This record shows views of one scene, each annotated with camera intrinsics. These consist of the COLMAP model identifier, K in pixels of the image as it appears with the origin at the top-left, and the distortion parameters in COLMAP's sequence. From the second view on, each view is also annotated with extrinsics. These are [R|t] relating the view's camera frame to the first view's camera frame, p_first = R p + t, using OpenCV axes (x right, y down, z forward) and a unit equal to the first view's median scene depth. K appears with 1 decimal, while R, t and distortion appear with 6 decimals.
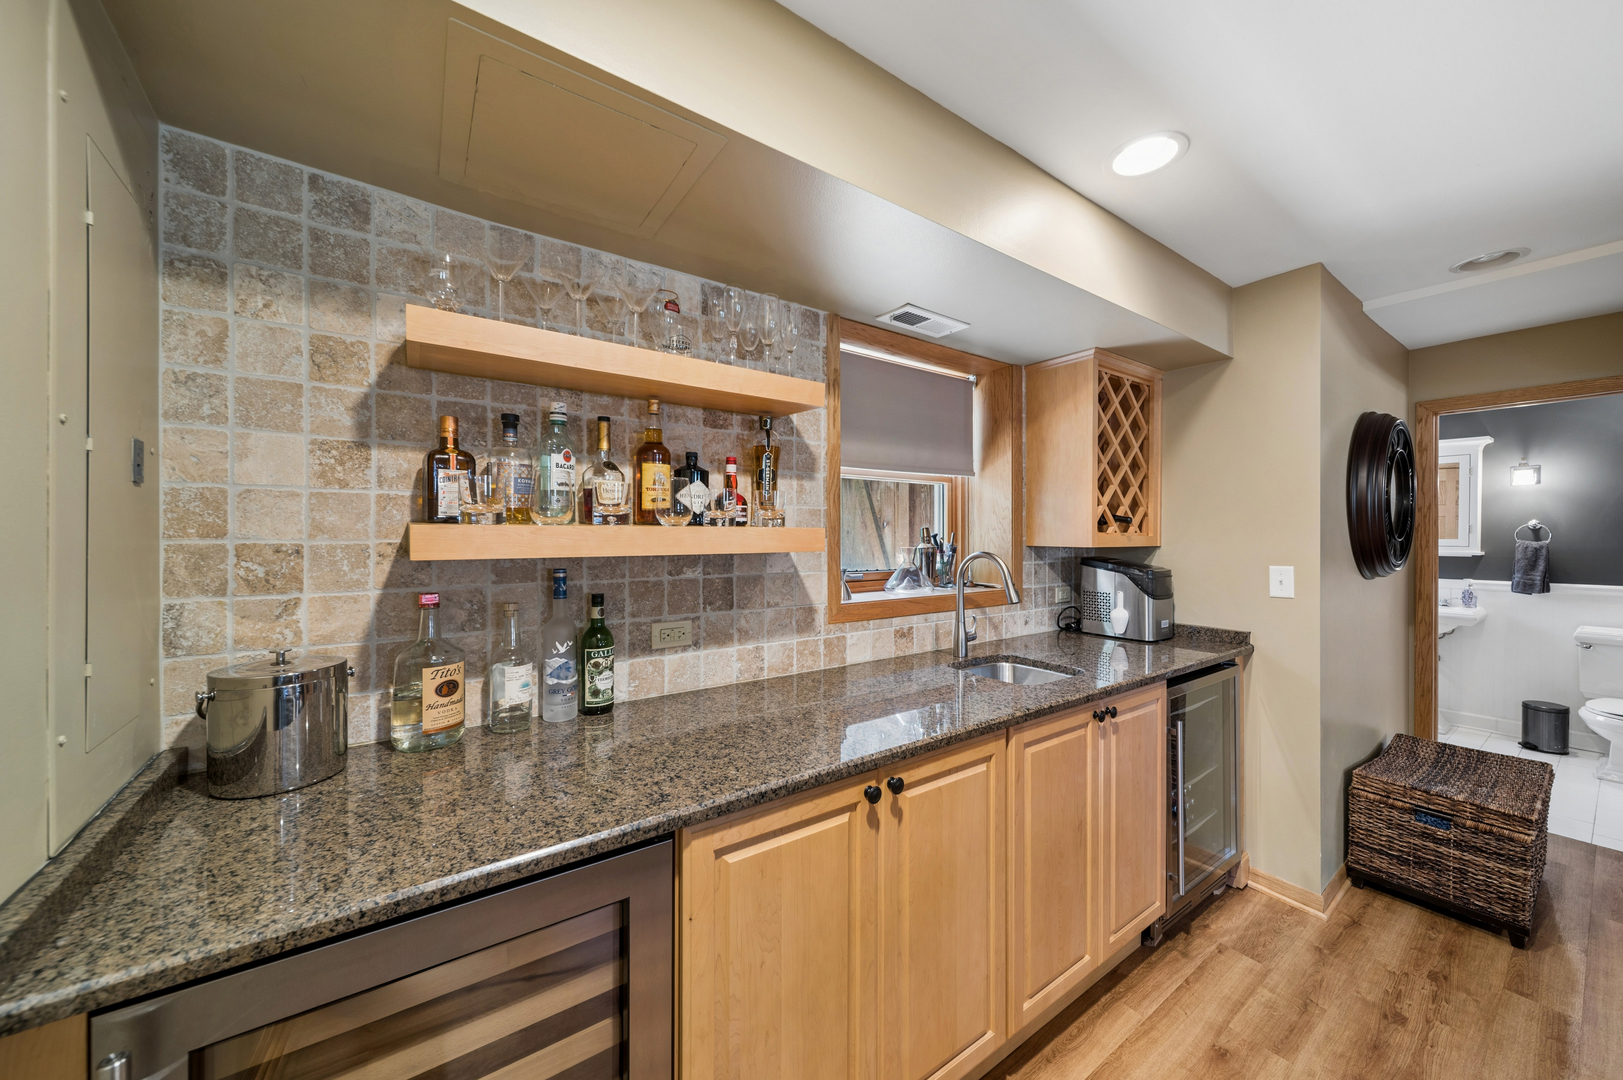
lens RADIAL K [[577.9, 0, 818.5], [0, 577.9, 532.0], [0, 0, 1]] dist [-0.001324, -0.000024]
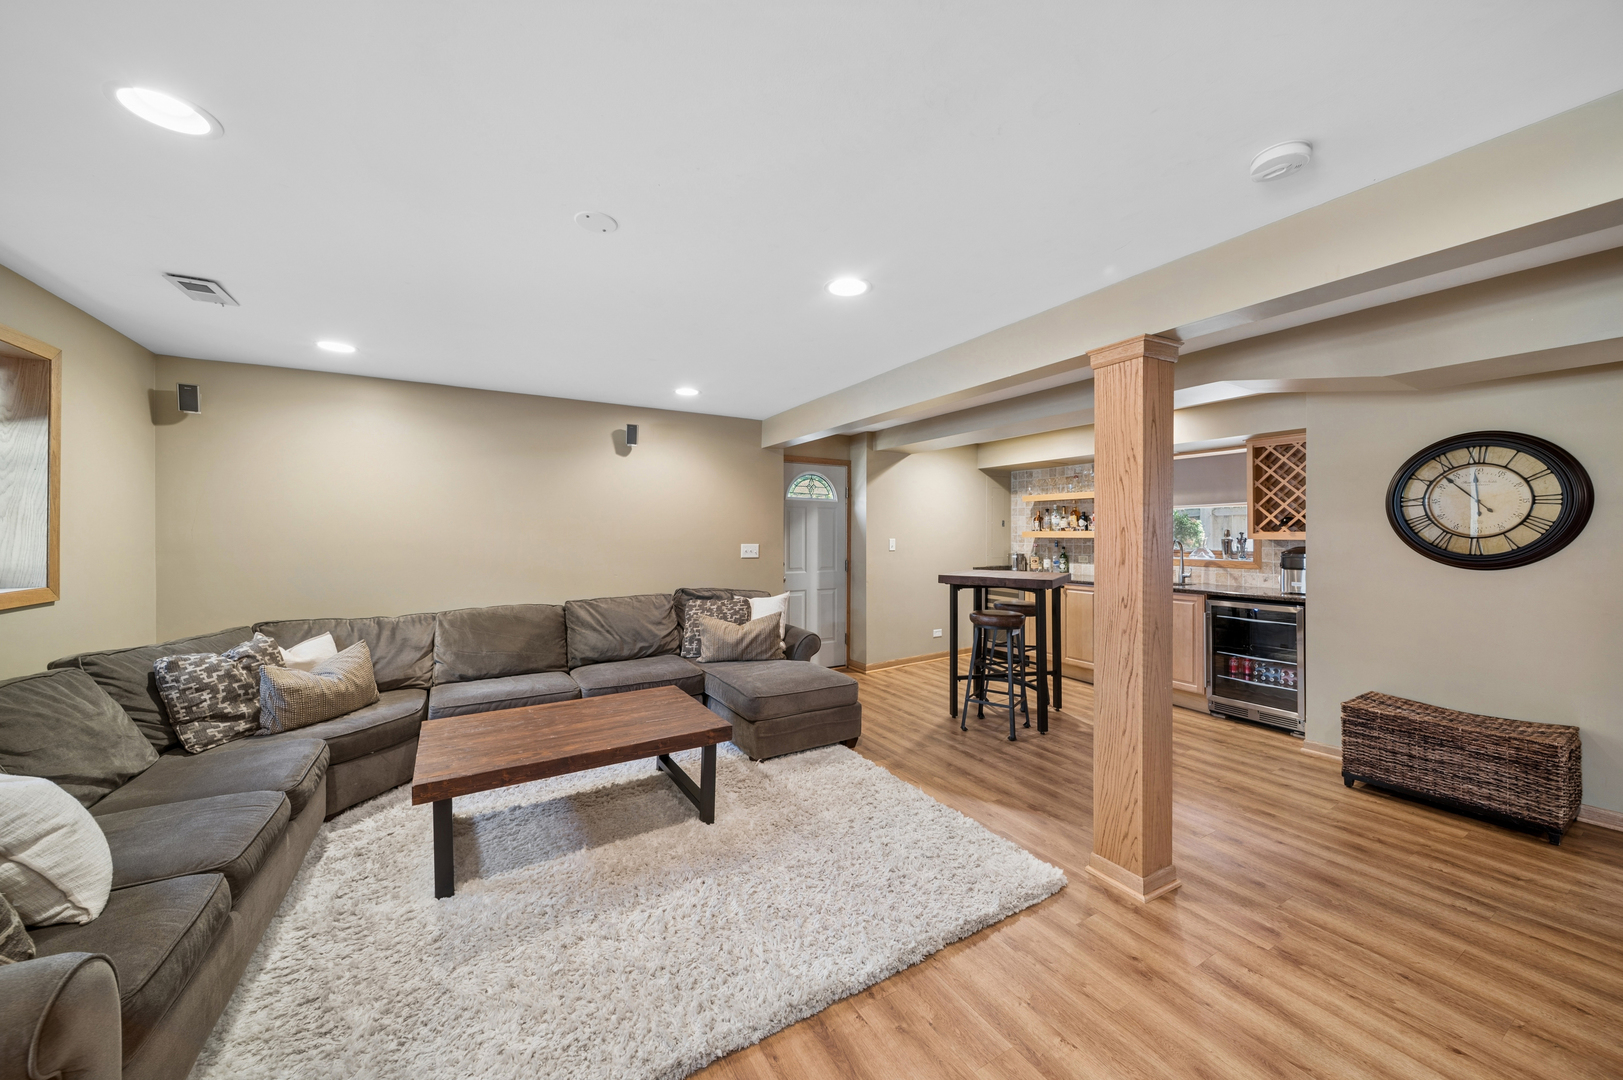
lens RADIAL K [[577.9, 0, 813.8], [0, 577.9, 534.3], [0, 0, 1]] dist [-0.001324, -0.000024]
pose [[-0.091298, 0.000070, -0.995824, 4.259313], [-0.000138, 1.000000, 0.000083, 0.015035], [0.995824, 0.000145, -0.091298, -0.499934]]
